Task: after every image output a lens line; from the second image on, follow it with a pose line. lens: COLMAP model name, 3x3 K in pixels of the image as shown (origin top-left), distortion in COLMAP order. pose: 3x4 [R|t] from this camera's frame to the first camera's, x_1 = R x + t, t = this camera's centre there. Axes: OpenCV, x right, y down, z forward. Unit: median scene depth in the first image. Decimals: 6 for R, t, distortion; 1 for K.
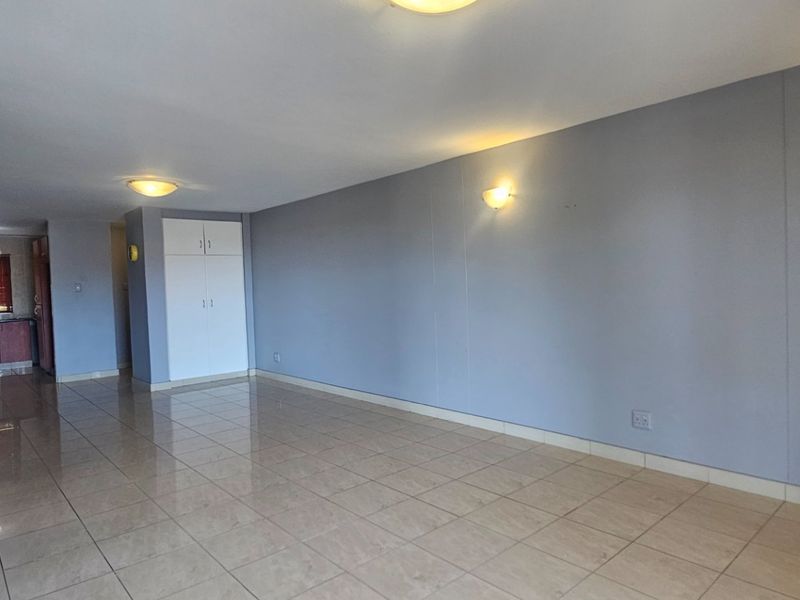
lens RADIAL K [[527.0, 0, 395.5], [0, 527.0, 300.9], [0, 0, 1]] dist [-0.003854, 0.000896]
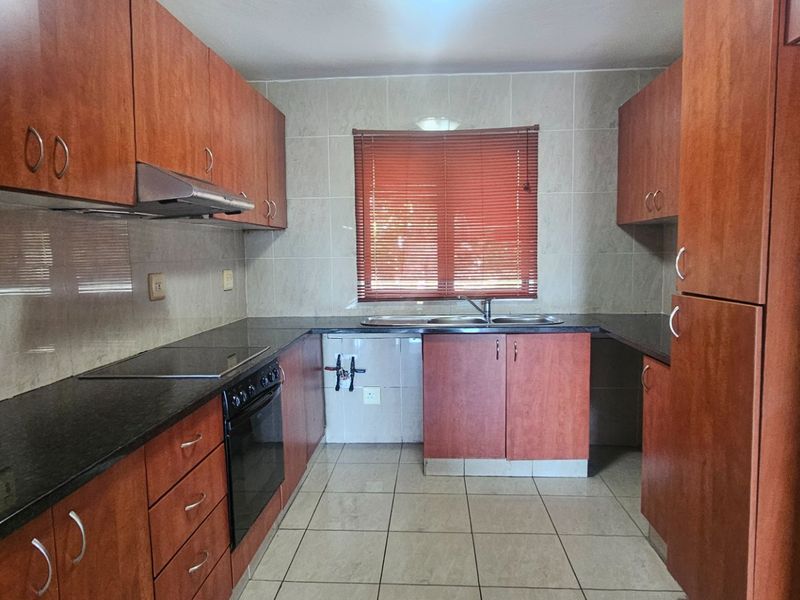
lens RADIAL K [[527.0, 0, 395.5], [0, 527.0, 300.9], [0, 0, 1]] dist [-0.003854, 0.000896]
pose [[0.705632, 0.083848, -0.703600, -1.011833], [-0.032515, 0.995760, 0.086056, -0.006319], [0.707832, -0.037846, 0.705366, 1.273057]]
